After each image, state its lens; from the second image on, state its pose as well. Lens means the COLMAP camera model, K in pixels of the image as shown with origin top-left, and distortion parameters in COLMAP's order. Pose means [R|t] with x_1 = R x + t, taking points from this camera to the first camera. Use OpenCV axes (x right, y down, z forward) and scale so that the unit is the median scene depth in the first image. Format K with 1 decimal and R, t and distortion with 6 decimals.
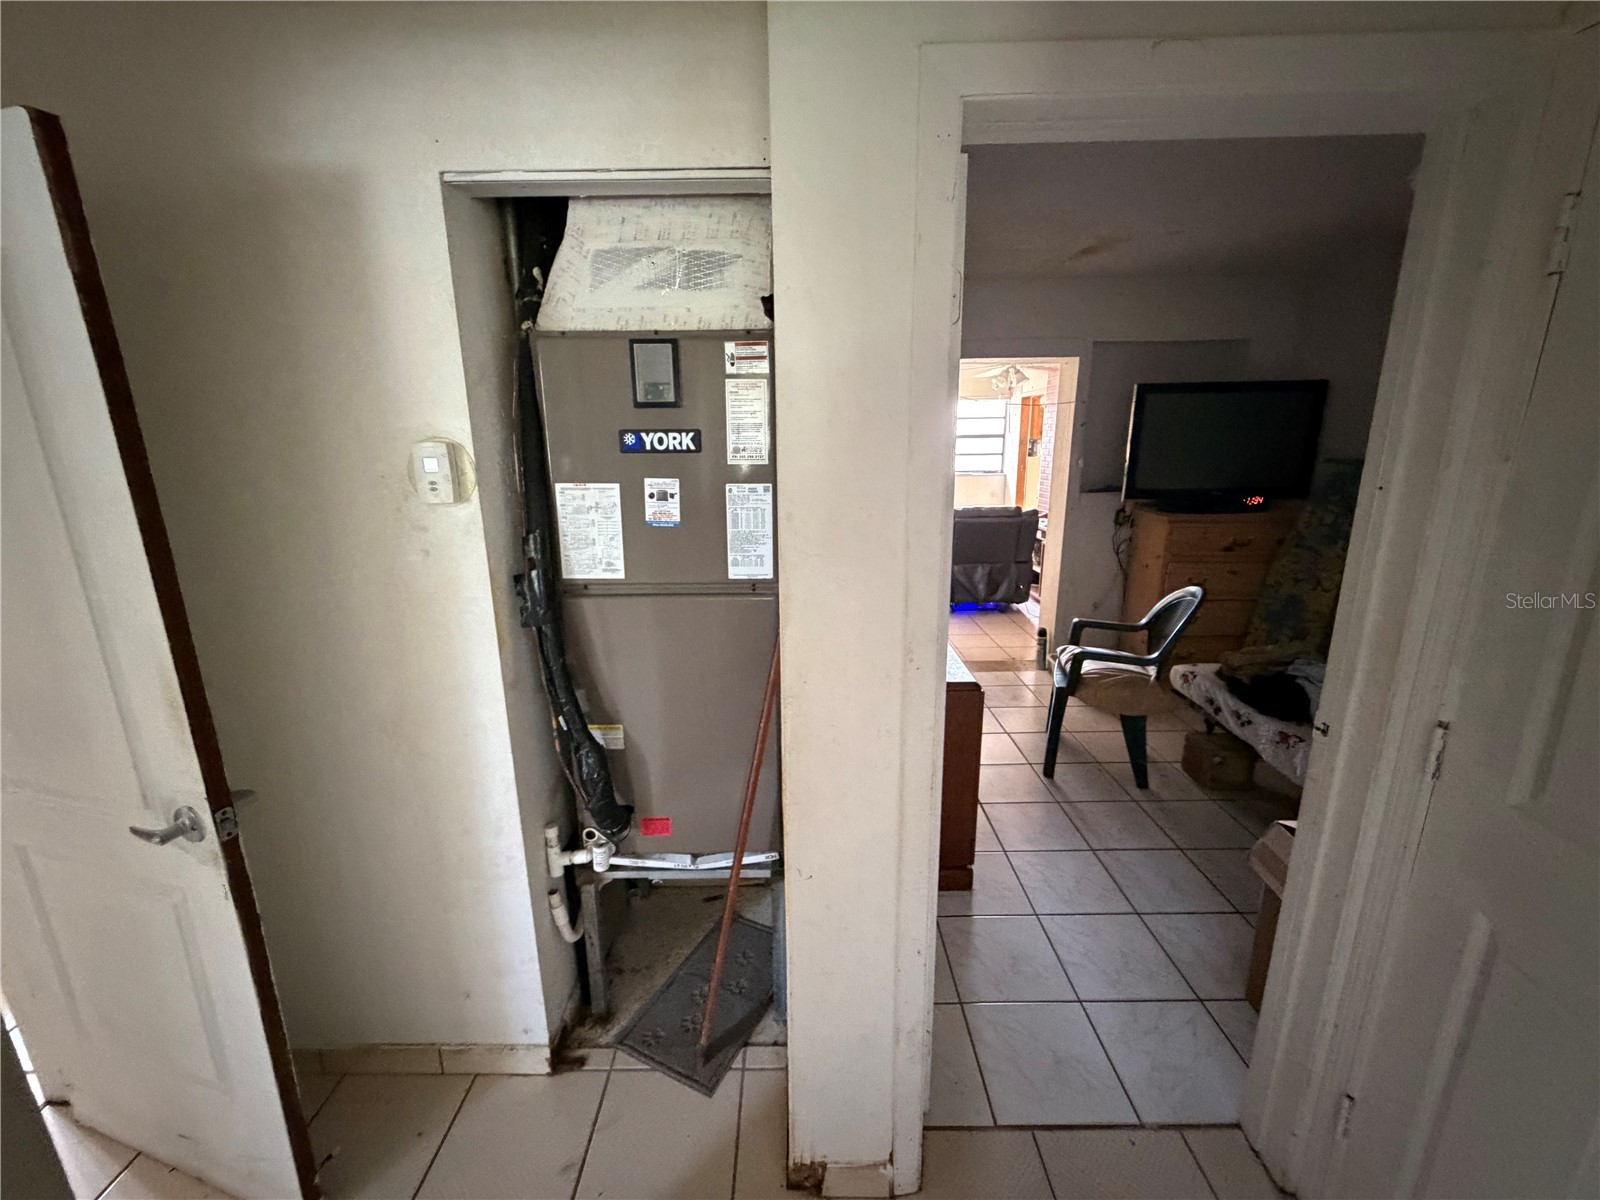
lens RADIAL K [[637.3, 0, 797.3], [0, 637.3, 597.5], [0, 0, 1]] dist [-0.002497, 0.000570]
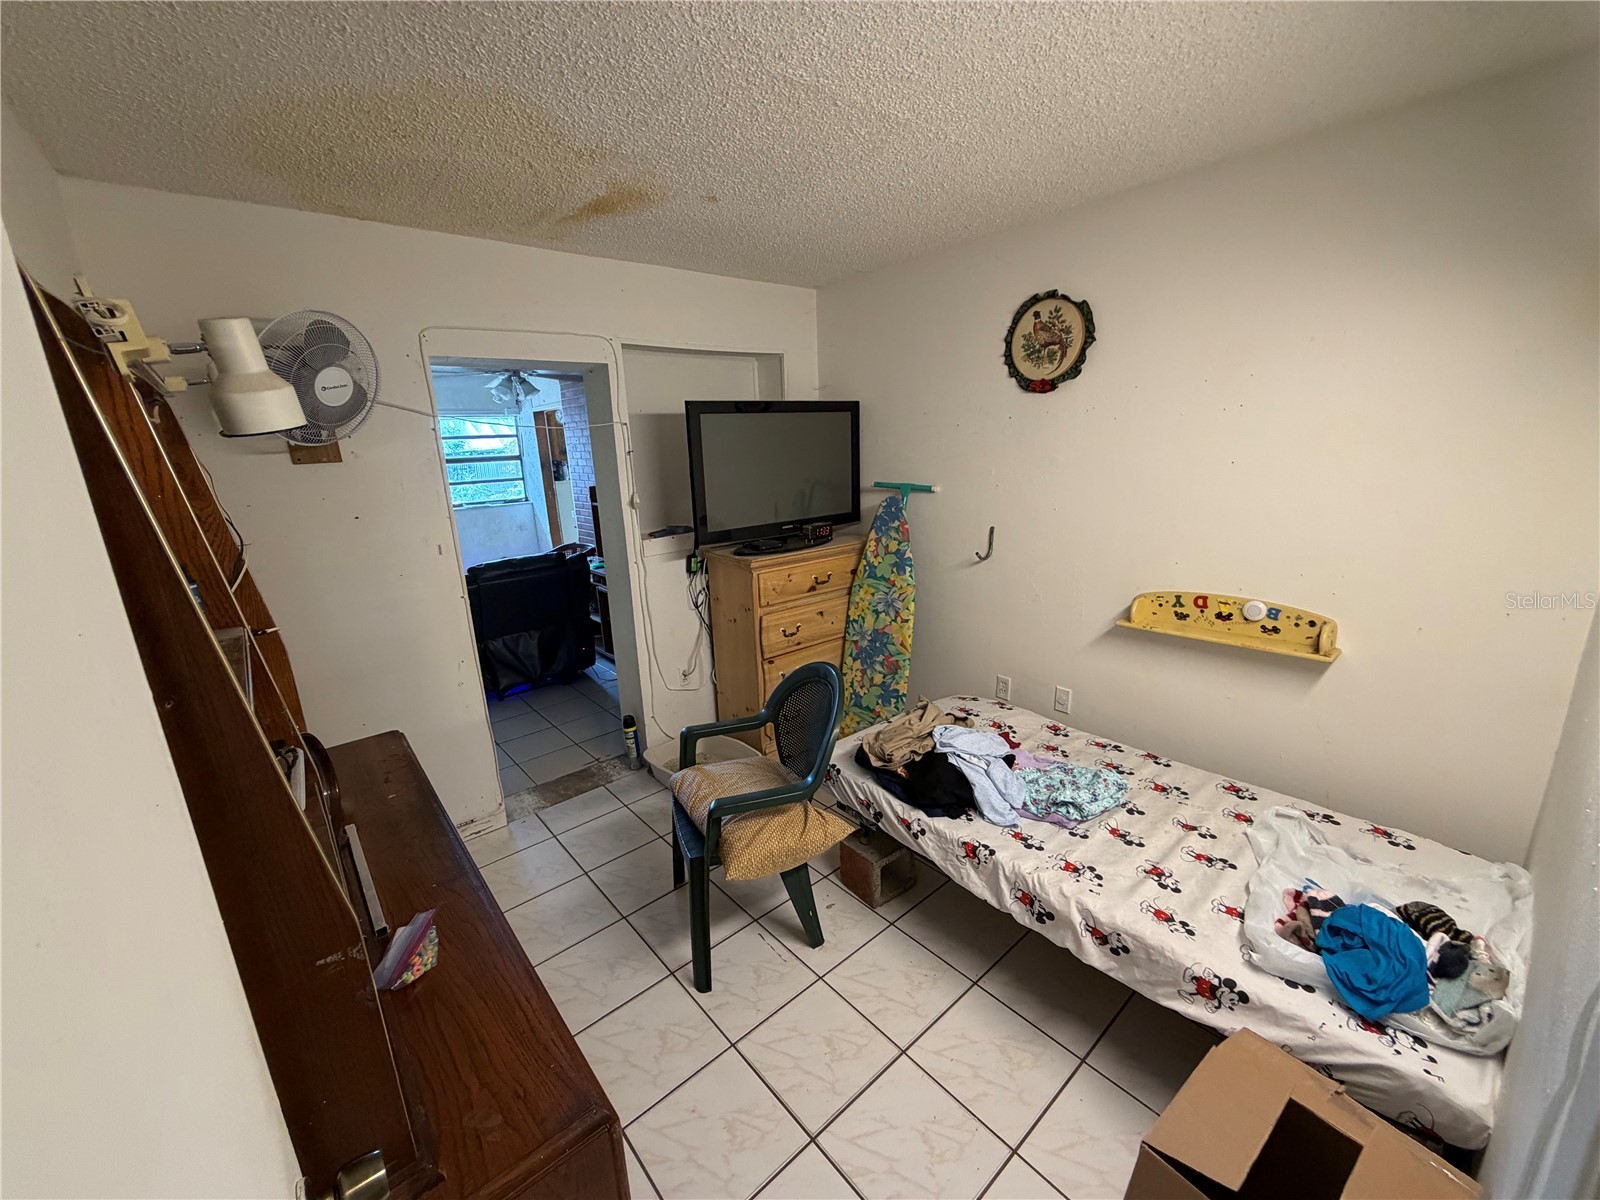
lens RADIAL K [[637.3, 0, 802.6], [0, 637.3, 603.0], [0, 0, 1]] dist [-0.002497, 0.000570]
pose [[0.755834, -0.179049, 0.629807, 0.103738], [0.185065, 0.981082, 0.056817, -0.111256], [-0.628065, 0.073611, 0.774671, 0.323335]]
